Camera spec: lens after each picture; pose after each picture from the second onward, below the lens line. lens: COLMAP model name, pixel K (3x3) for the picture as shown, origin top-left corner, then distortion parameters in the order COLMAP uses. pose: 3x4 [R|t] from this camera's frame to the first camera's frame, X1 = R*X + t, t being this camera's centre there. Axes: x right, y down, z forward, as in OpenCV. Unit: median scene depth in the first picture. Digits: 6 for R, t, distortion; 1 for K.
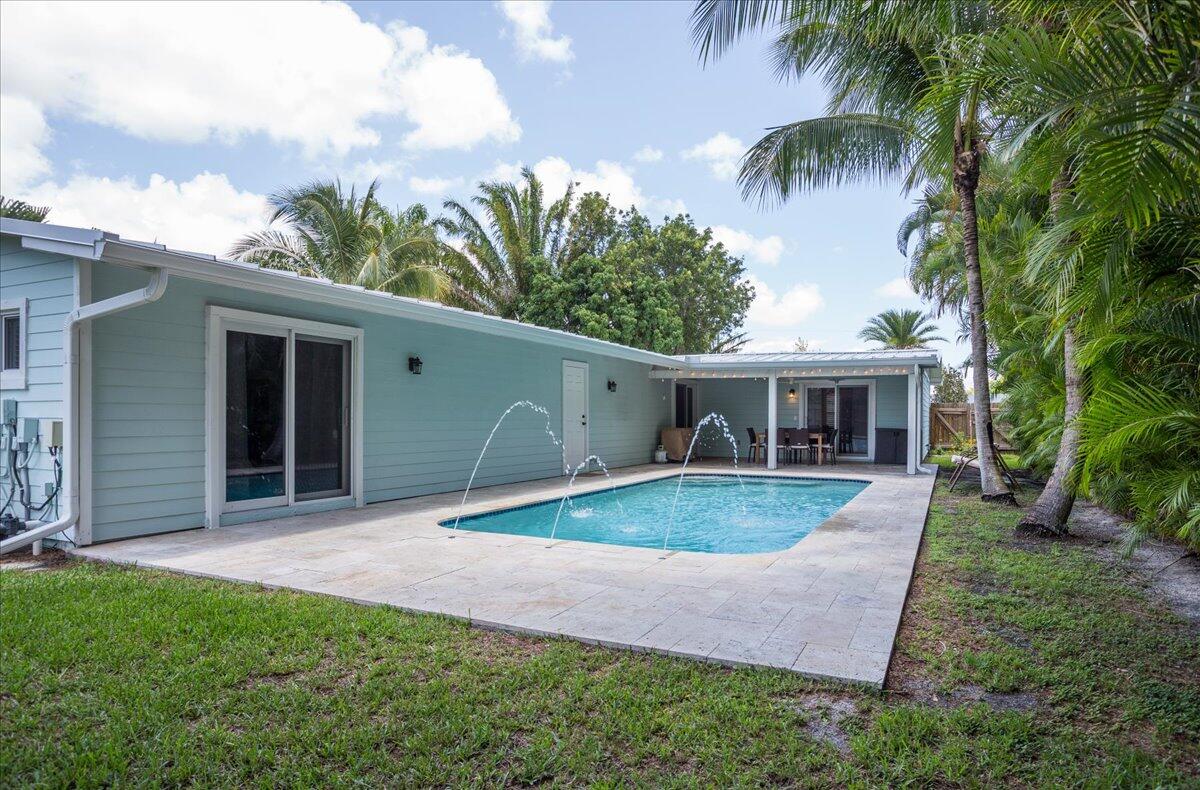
lens RADIAL K [[729.5, 0, 600.0], [0, 729.5, 395.0], [0, 0, 1]] dist [-0.044735, -0.000040]
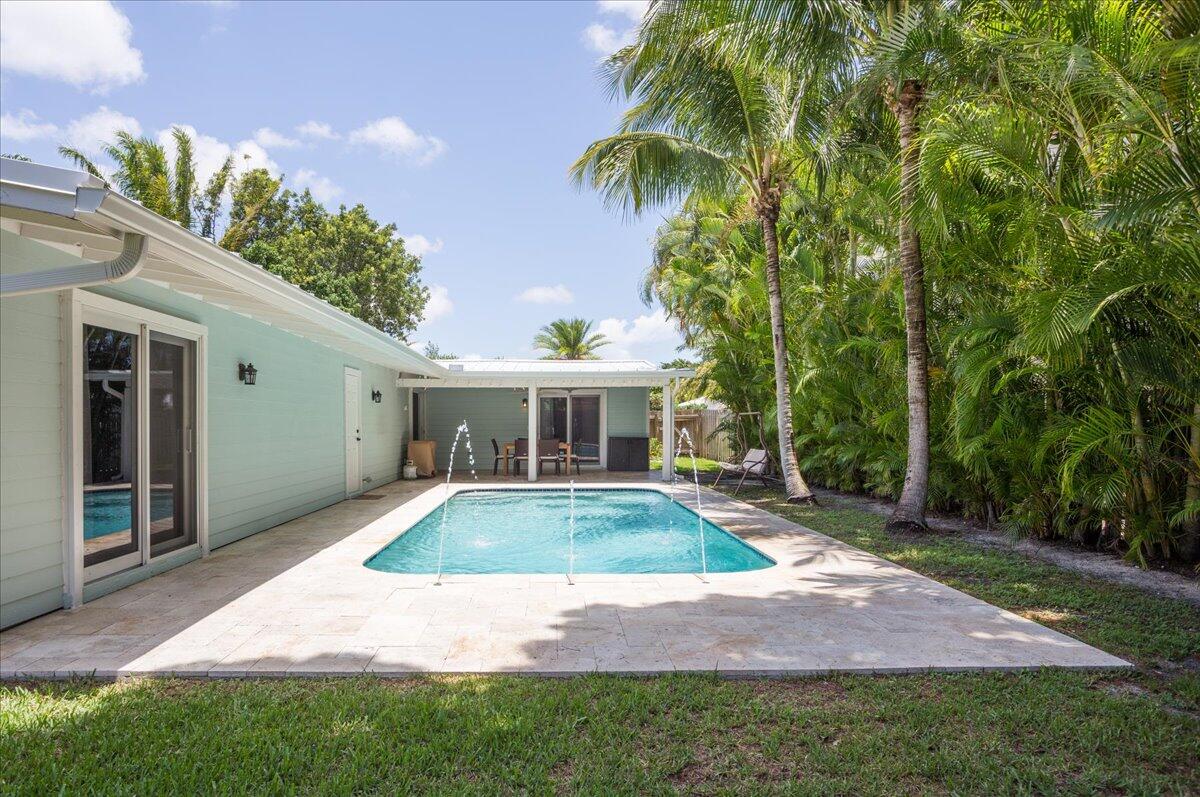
lens RADIAL K [[763.8, 0, 600.0], [0, 763.8, 398.5], [0, 0, 1]] dist [-0.049956, 0.001343]
pose [[0.896658, 0.004457, 0.442701, -0.107806], [-0.002770, 0.999986, -0.004457, -0.004006], [-0.442715, 0.002770, 0.896658, 0.032160]]
